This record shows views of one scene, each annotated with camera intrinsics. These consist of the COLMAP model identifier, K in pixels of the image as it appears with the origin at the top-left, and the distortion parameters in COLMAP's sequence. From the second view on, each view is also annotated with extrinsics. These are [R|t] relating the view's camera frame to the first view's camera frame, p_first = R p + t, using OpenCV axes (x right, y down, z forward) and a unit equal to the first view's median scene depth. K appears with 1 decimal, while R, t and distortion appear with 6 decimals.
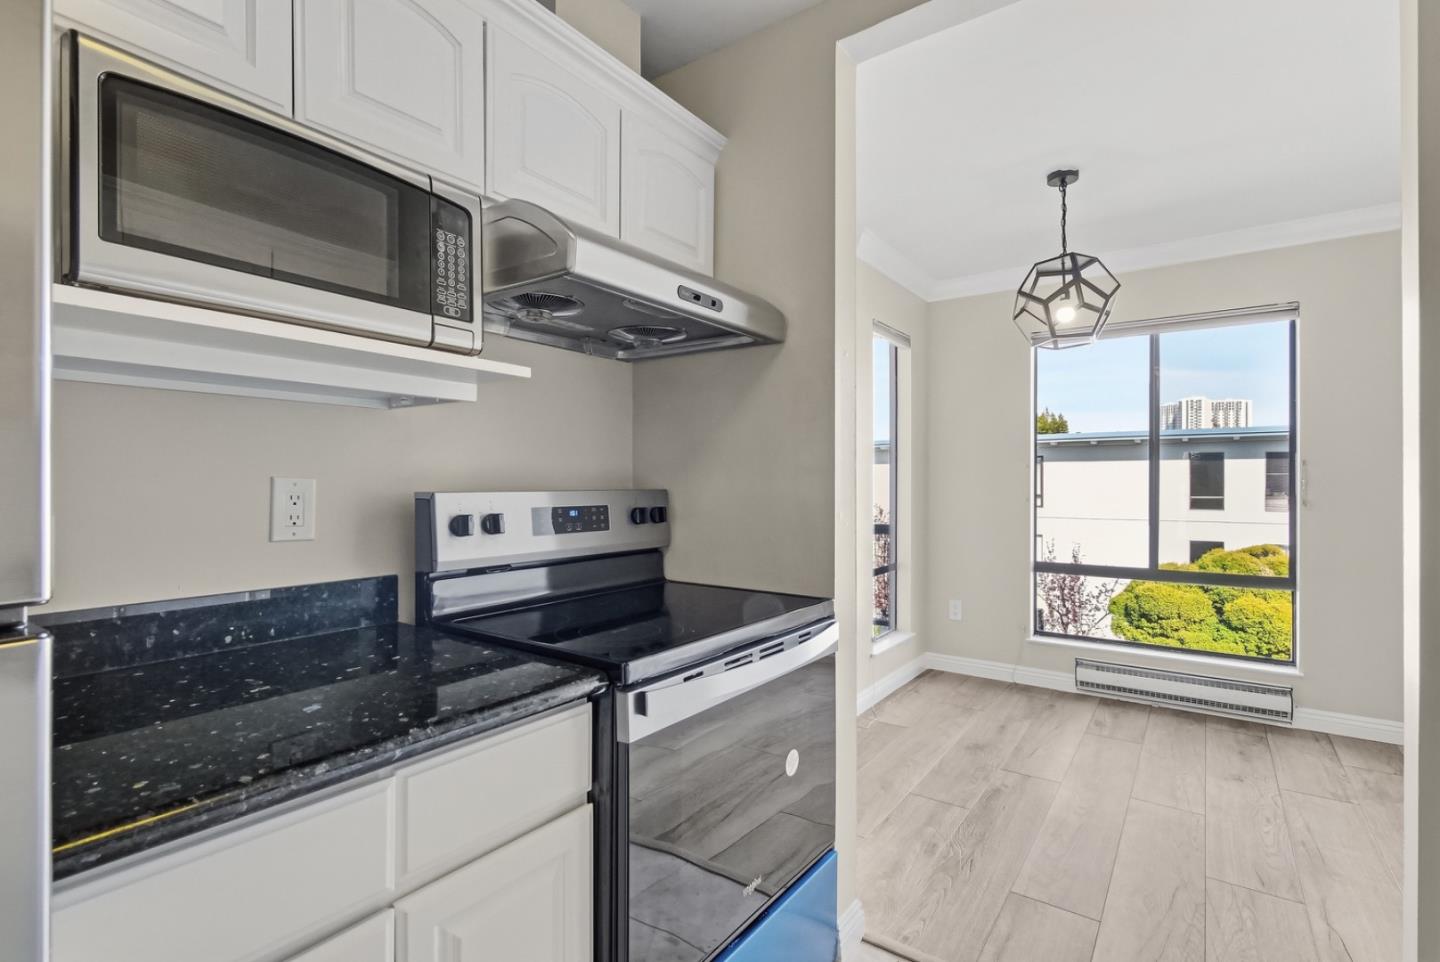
lens RADIAL K [[680.4, 0, 706.1], [0, 680.4, 481.6], [0, 0, 1]] dist [0.001259, 0.000096]
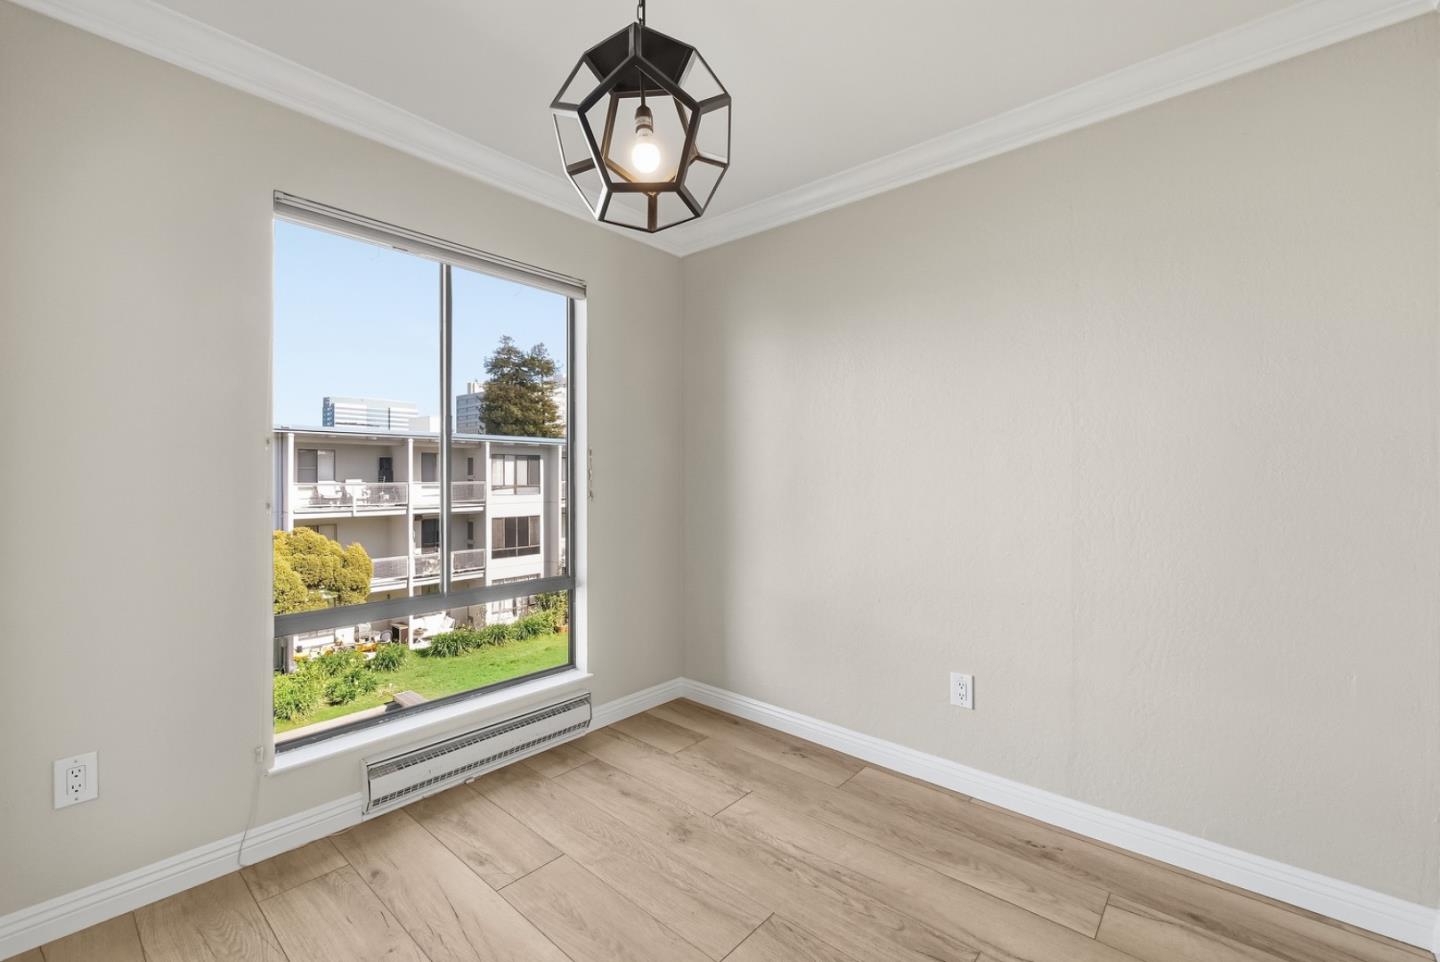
lens RADIAL K [[606.5, 0, 714.4], [0, 606.5, 479.0], [0, 0, 1]] dist [-0.001127, -0.000018]
pose [[0.085970, -0.004322, 0.996288, 0.039725], [-0.003041, 0.999985, 0.004601, 0.004277], [-0.996293, -0.003425, 0.085956, 0.669208]]
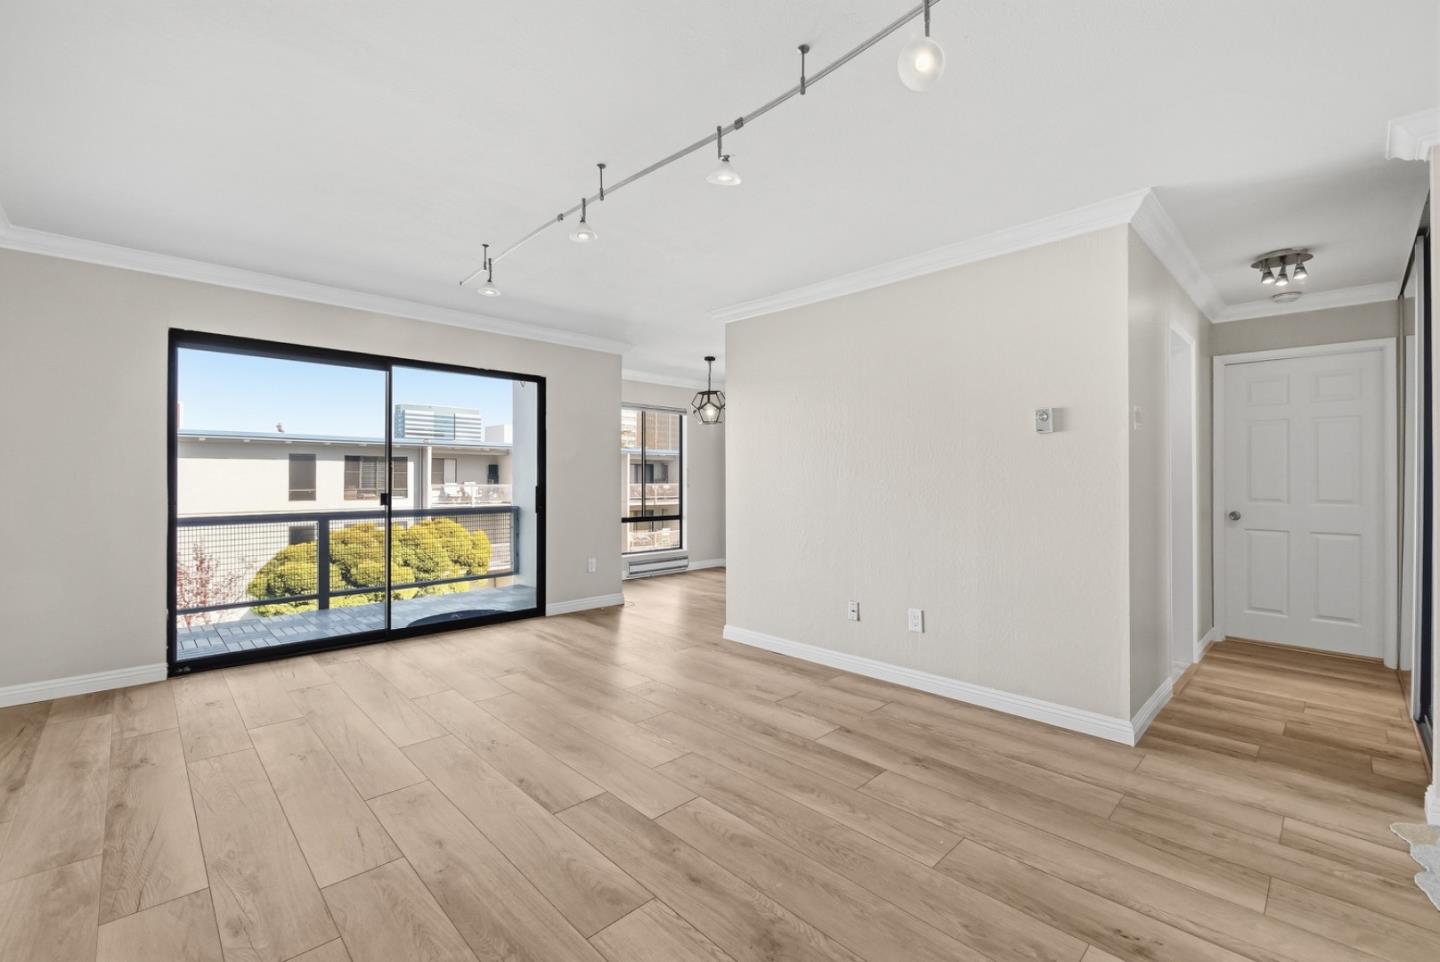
lens RADIAL K [[606.5, 0, 714.4], [0, 606.5, 479.0], [0, 0, 1]] dist [-0.001127, -0.000018]
pose [[0.170177, 0.001619, 0.985412, -1.275524], [-0.003920, 0.999992, -0.000966, 0.006125], [-0.985406, -0.003699, 0.170182, 0.439935]]
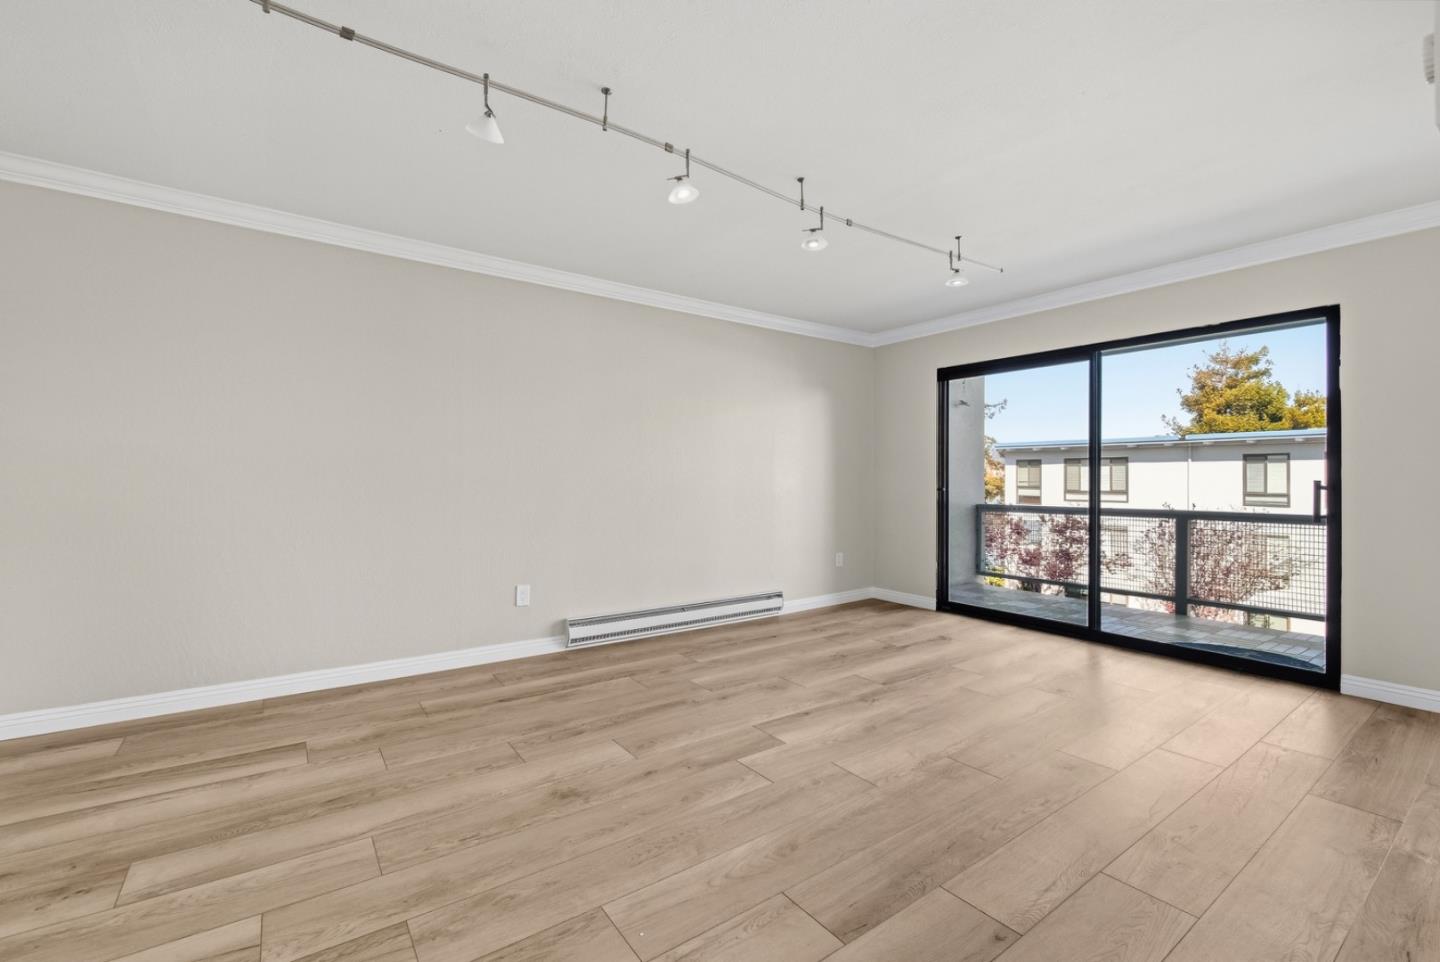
lens RADIAL K [[611.0, 0, 709.7], [0, 611.0, 479.4], [0, 0, 1]] dist [-0.000521, -0.000420]
pose [[0.948028, 0.005025, -0.318146, -0.539234], [-0.005505, 0.999985, -0.000611, 0.026010], [0.318138, 0.002331, 0.948042, -0.039139]]
